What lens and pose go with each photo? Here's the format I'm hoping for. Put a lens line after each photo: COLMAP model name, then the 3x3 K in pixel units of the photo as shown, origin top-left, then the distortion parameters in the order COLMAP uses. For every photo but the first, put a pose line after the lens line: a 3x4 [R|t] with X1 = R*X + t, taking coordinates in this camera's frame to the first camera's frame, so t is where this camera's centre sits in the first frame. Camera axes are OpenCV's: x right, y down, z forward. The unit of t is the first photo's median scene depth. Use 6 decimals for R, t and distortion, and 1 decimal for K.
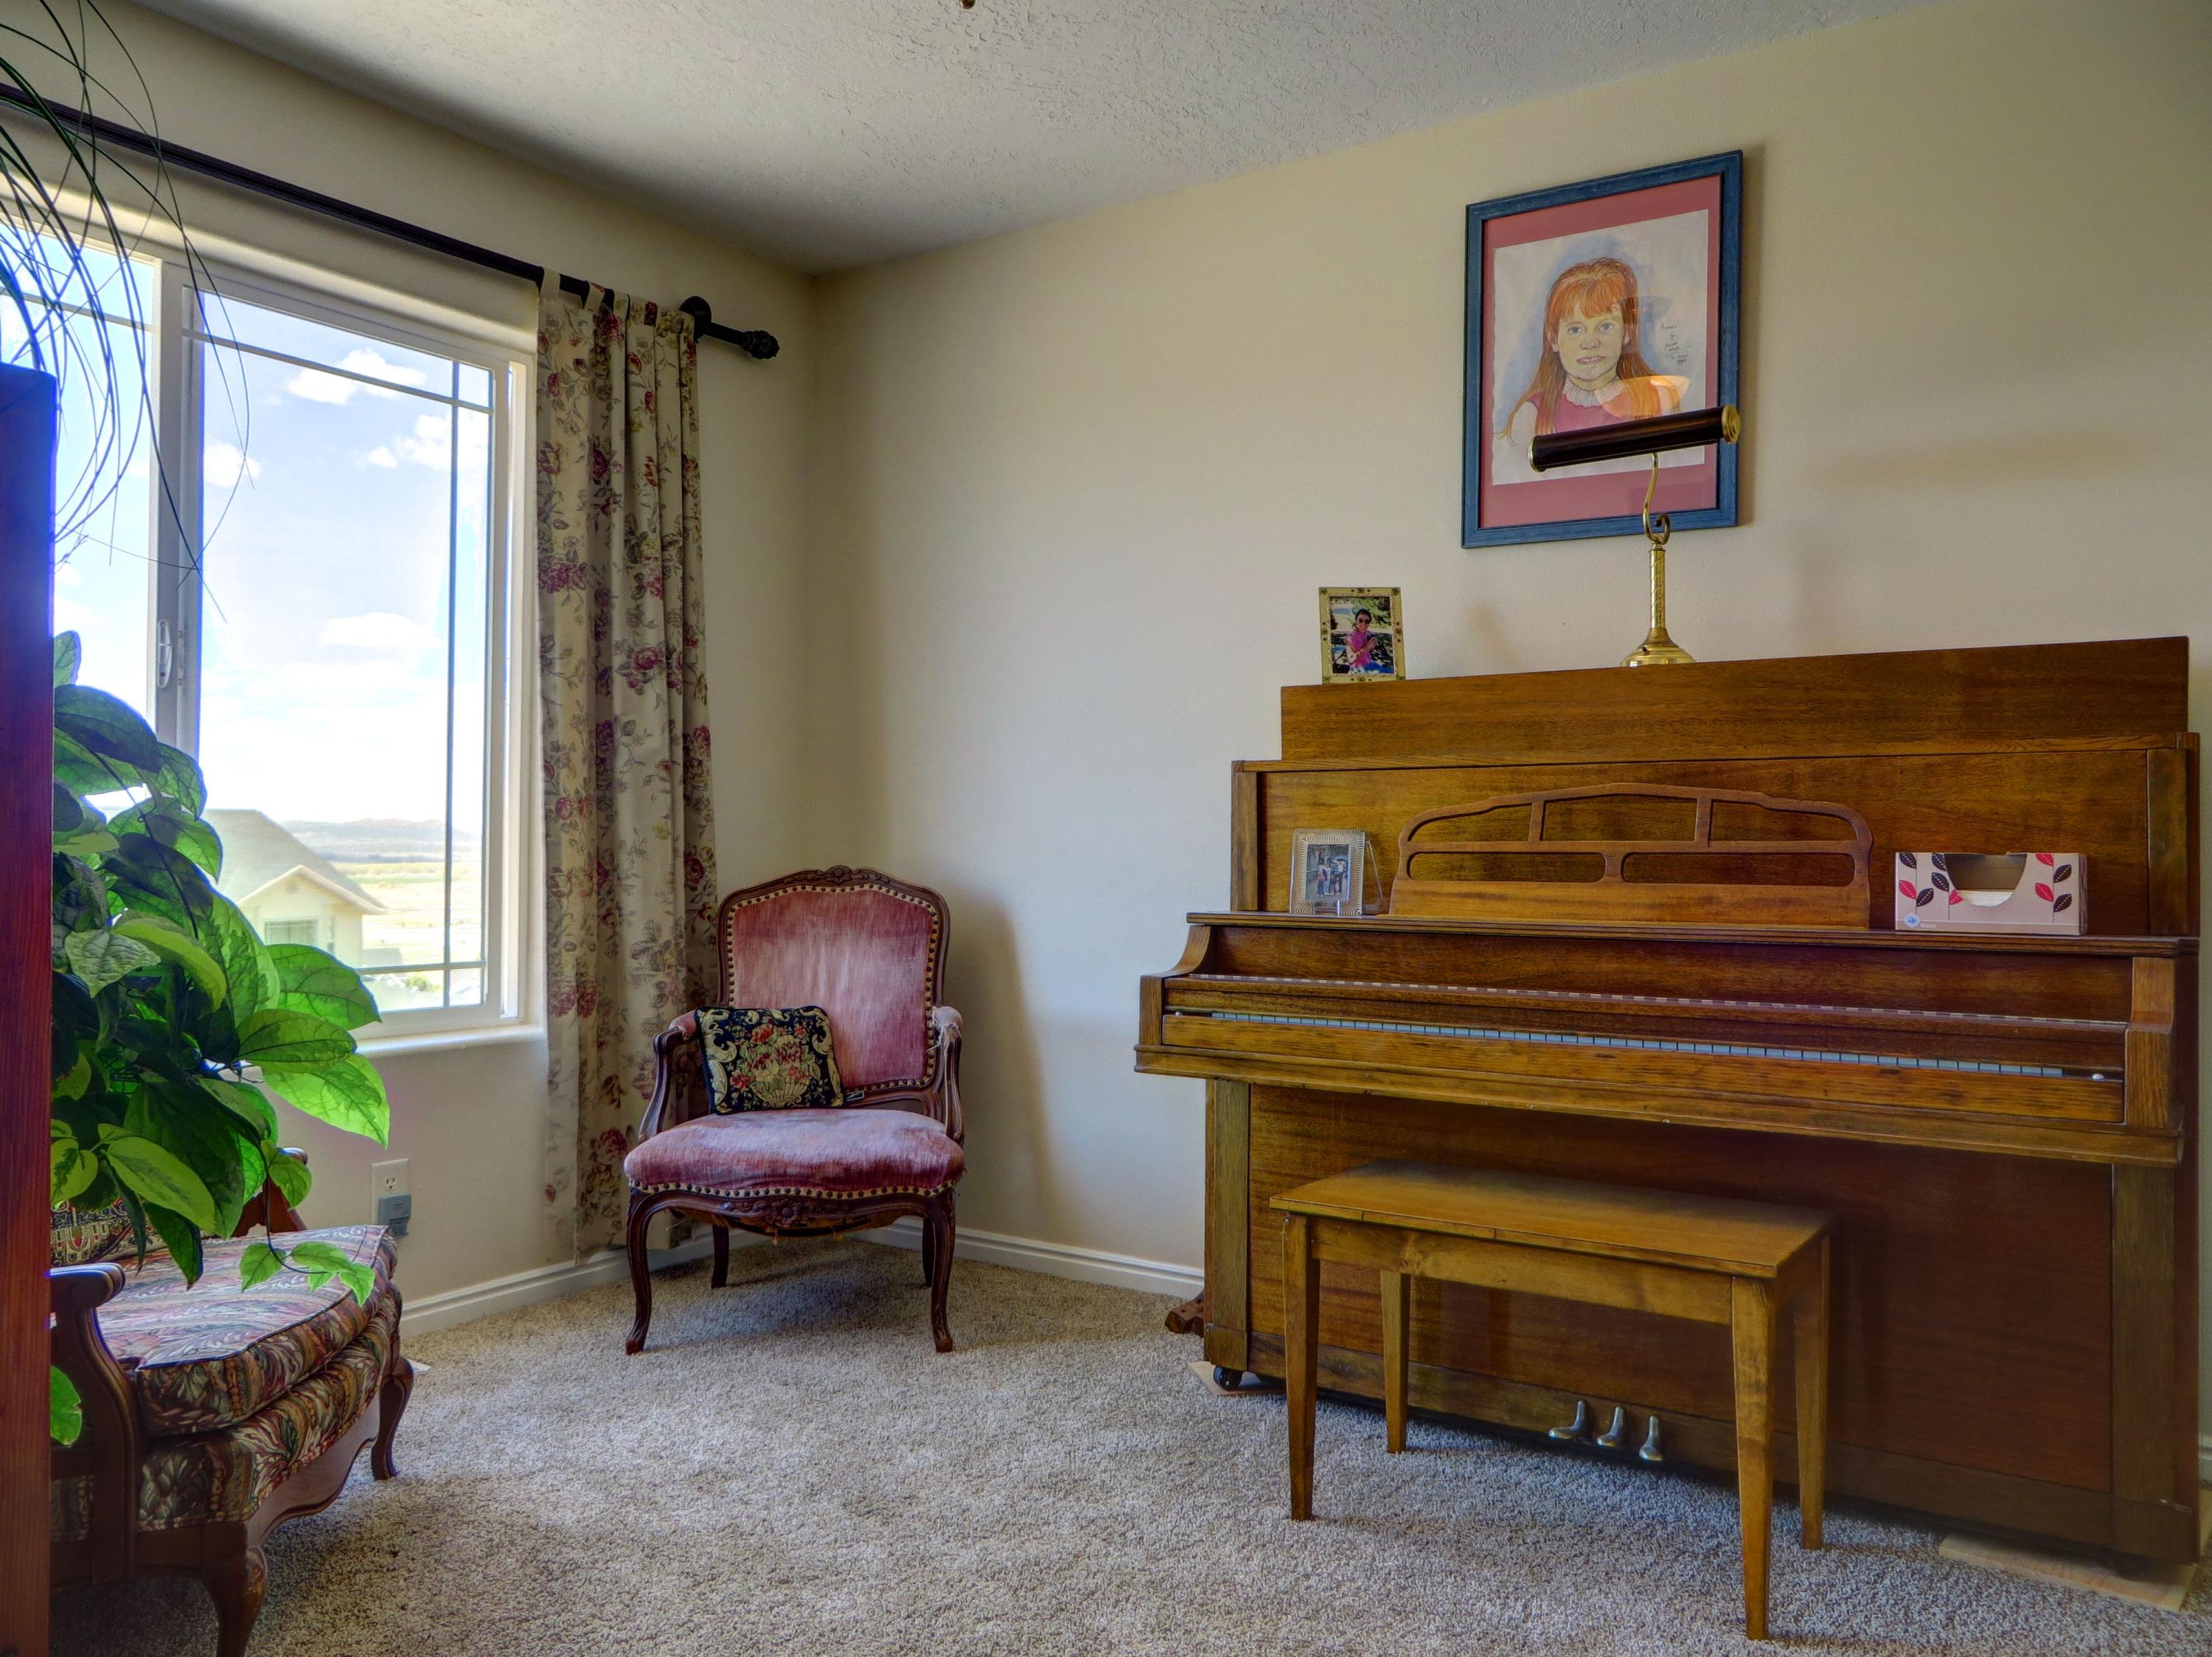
lens RADIAL K [[1651.5, 0, 1105.4], [0, 1651.5, 828.7], [0, 0, 1]] dist [-0.008856, 0.000013]
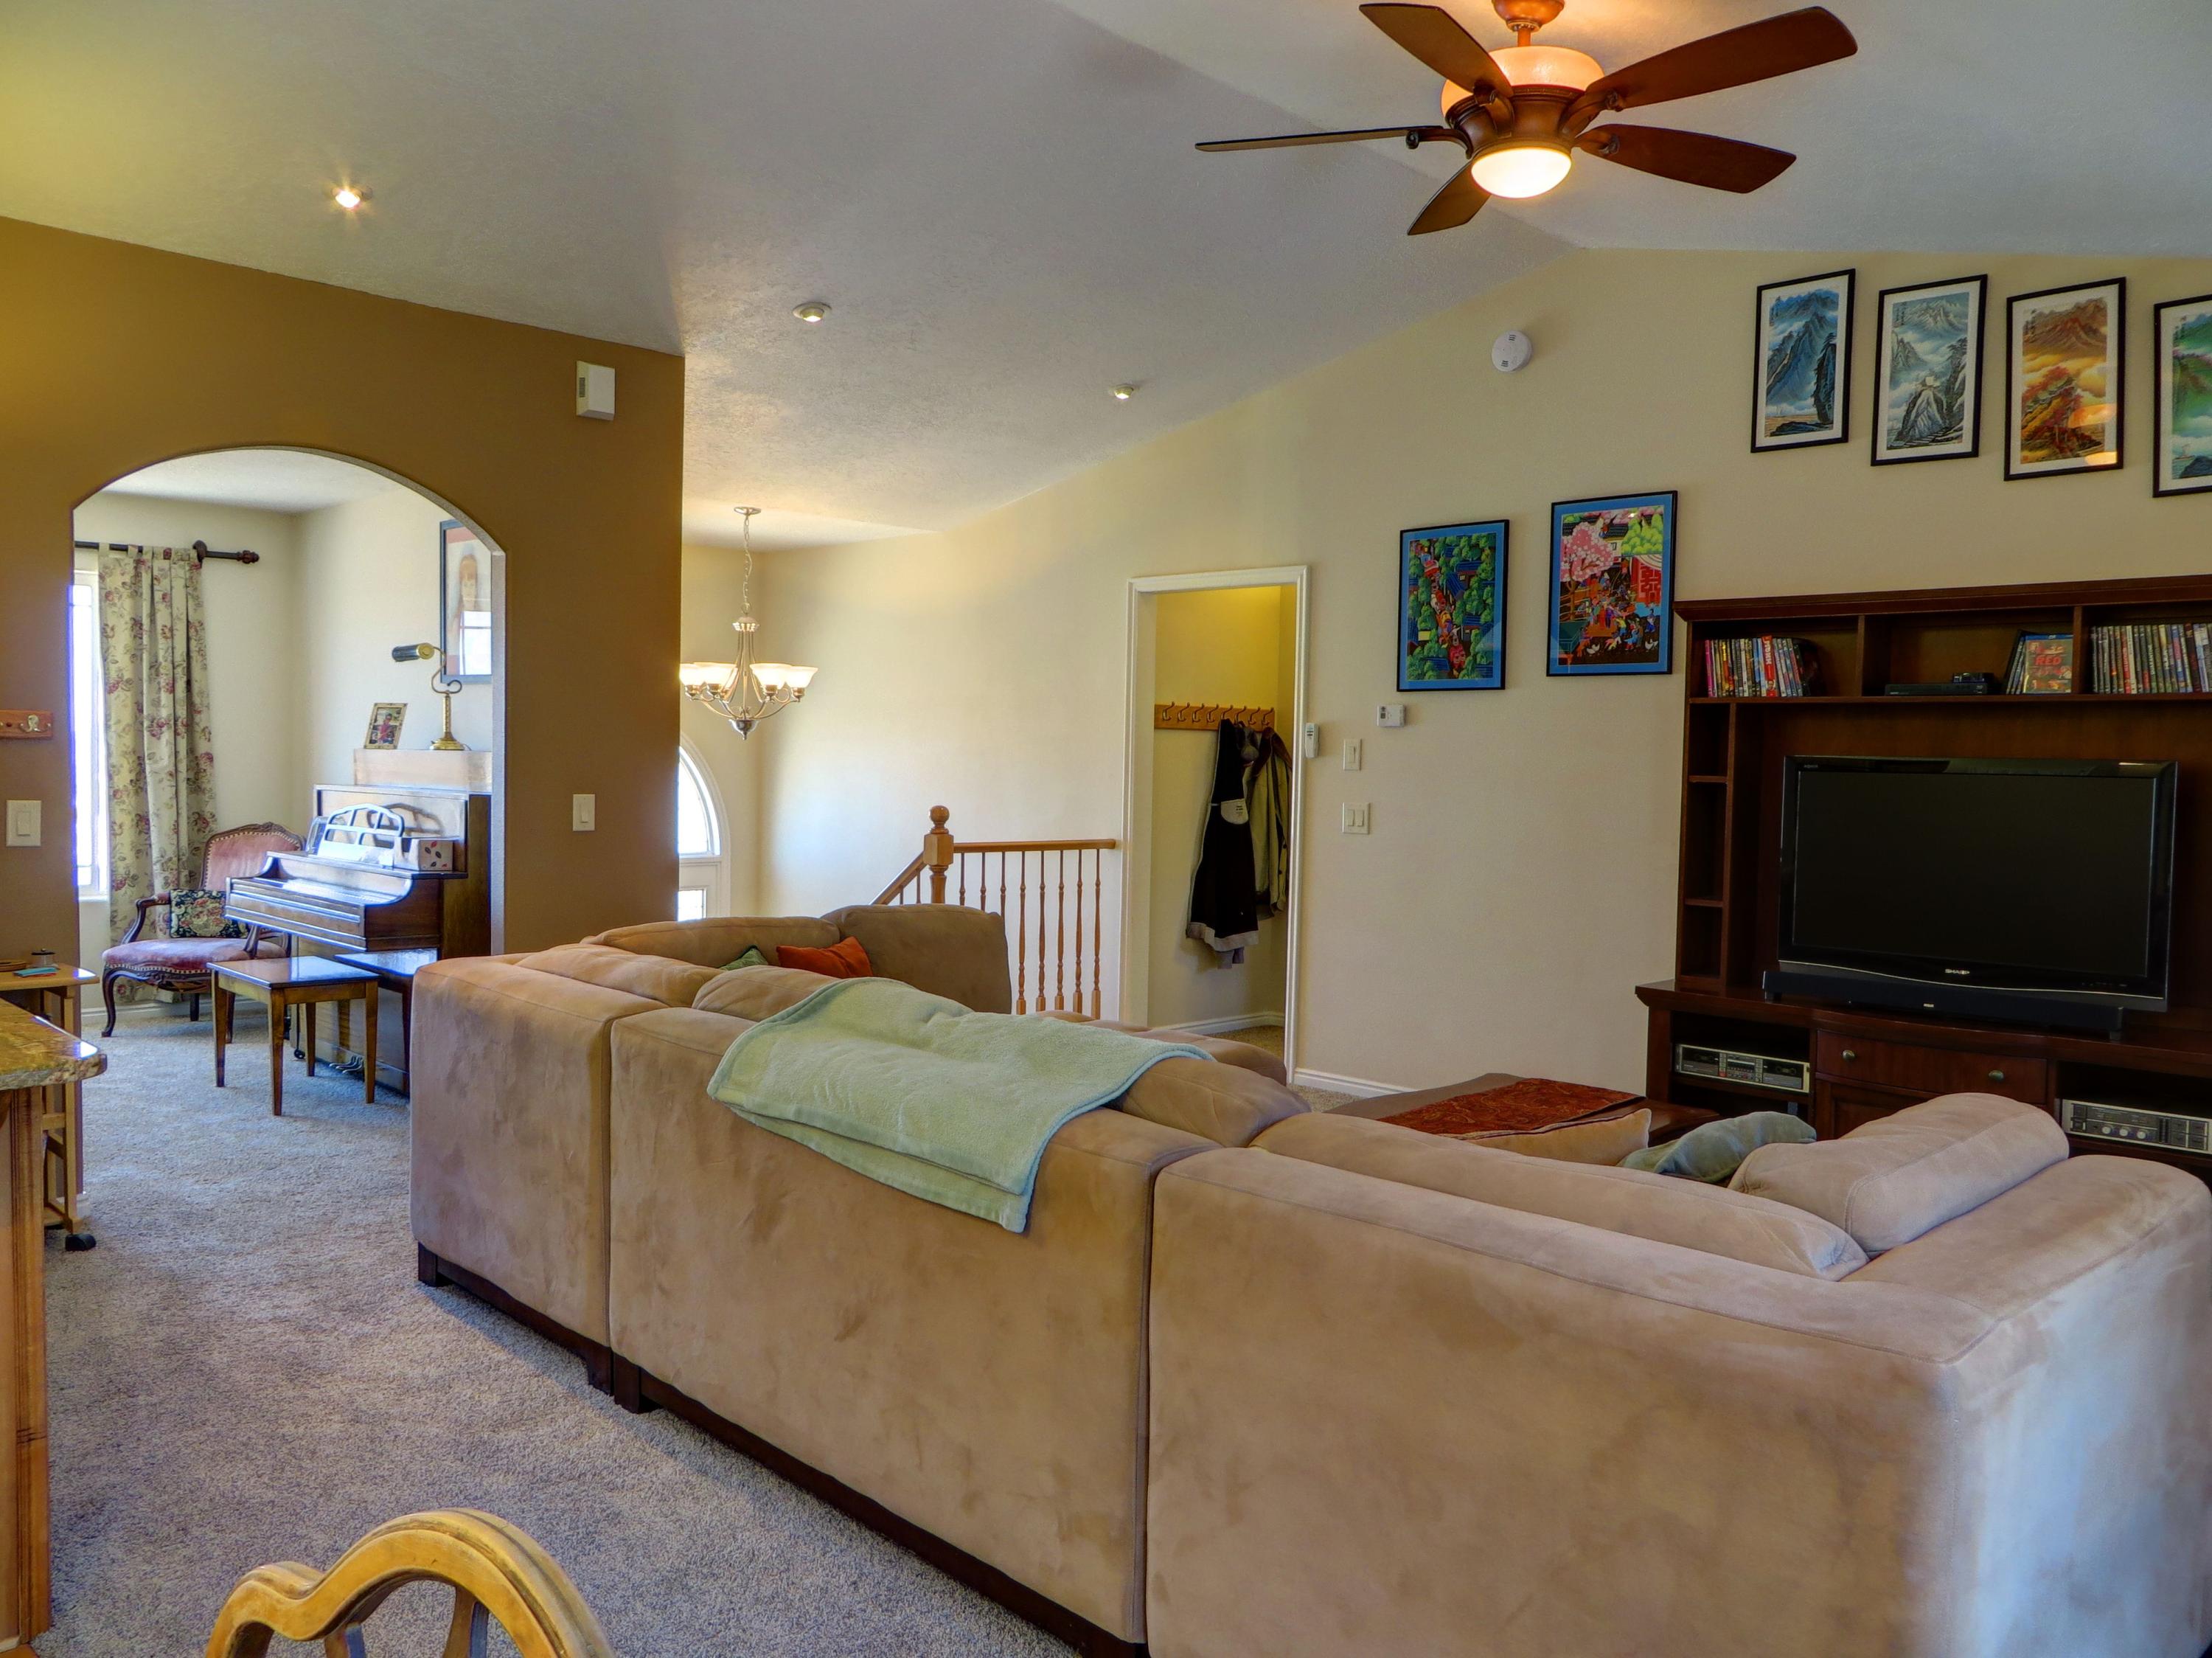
lens RADIAL K [[1651.6, 0, 1107.8], [0, 1651.6, 832.1], [0, 0, 1]] dist [-0.008856, 0.000013]
pose [[0.981471, 0.022630, -0.190270, 1.314702], [-0.012681, 0.998496, 0.053344, -0.091829], [0.191191, -0.049943, 0.980281, -0.835597]]
